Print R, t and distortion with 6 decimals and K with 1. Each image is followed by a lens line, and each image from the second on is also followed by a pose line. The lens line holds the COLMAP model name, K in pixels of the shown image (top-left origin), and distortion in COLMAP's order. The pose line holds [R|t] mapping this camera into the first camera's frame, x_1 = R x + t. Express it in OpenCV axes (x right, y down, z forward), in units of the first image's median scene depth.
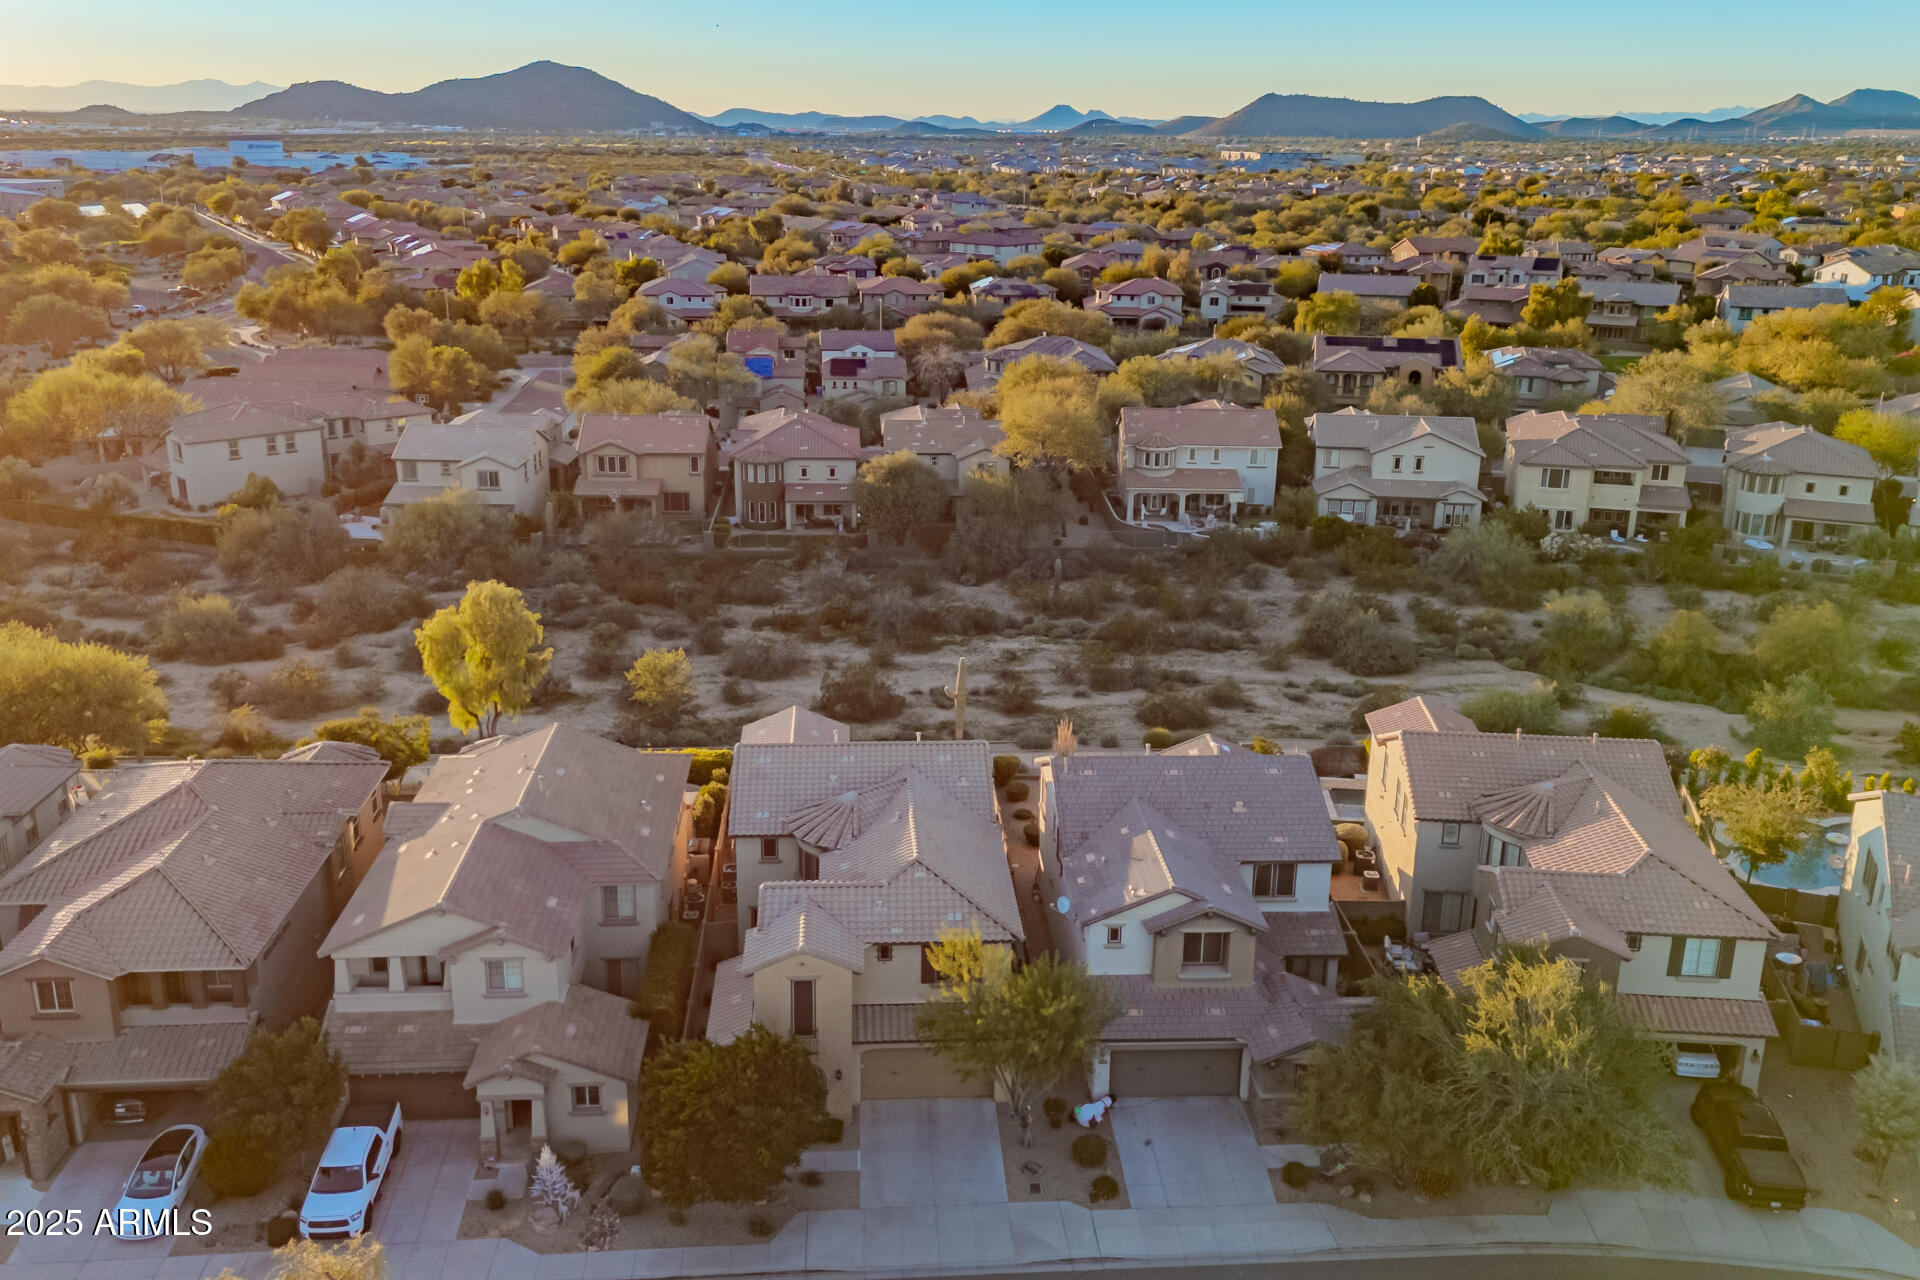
lens RADIAL K [[1671.1, 0, 965.6], [0, 1671.1, 655.7], [0, 0, 1]] dist [0.120311, -0.155858]
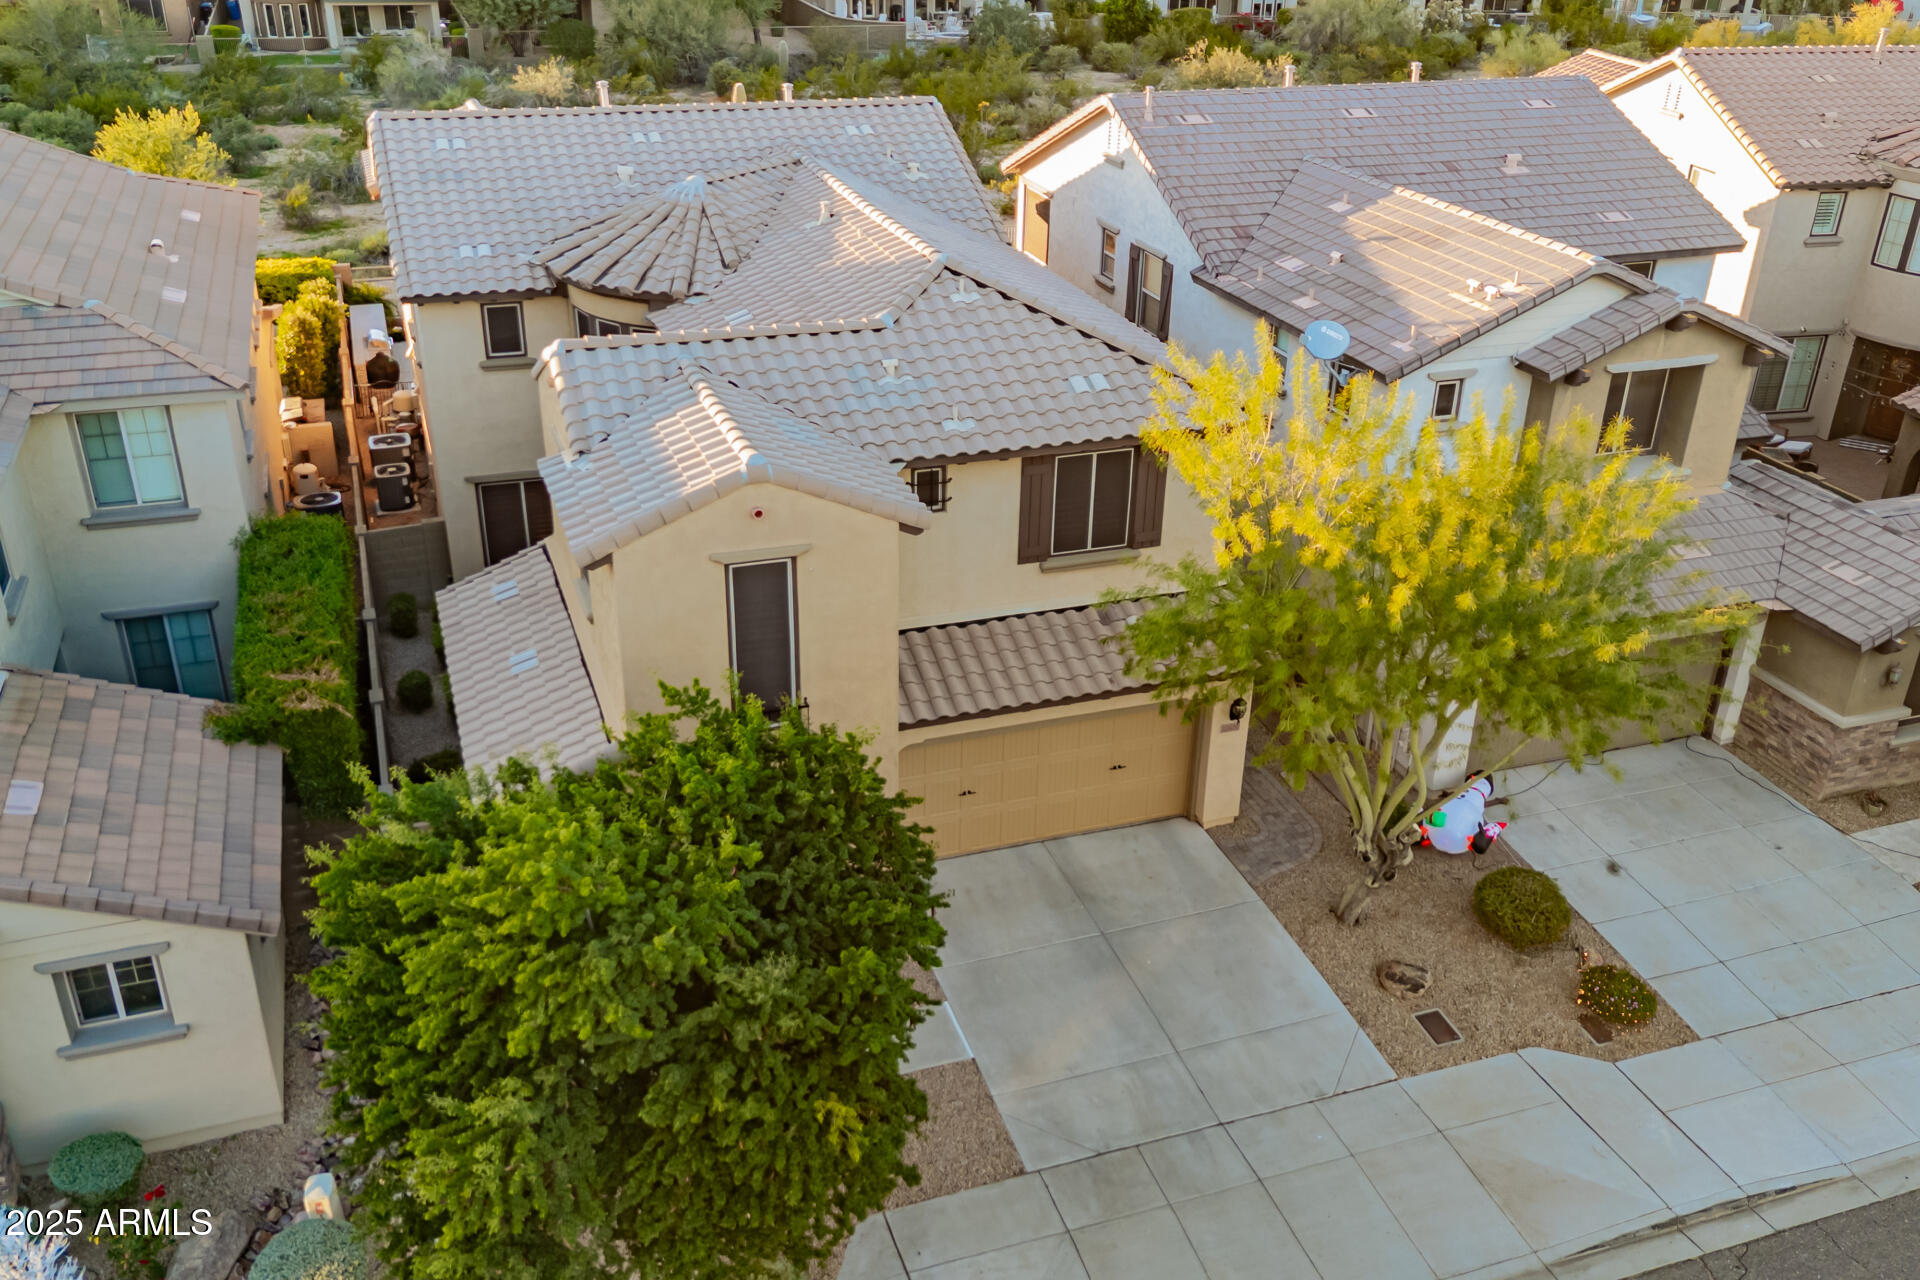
lens RADIAL K [[1670.2, 0, 969.0], [0, 1670.2, 655.7], [0, 0, 1]] dist [0.053071, -0.004690]
pose [[0.962434, -0.119061, 0.244018, -0.132562], [0.078085, 0.982133, 0.171224, 0.148678], [-0.260044, -0.145737, 0.954535, 0.629766]]
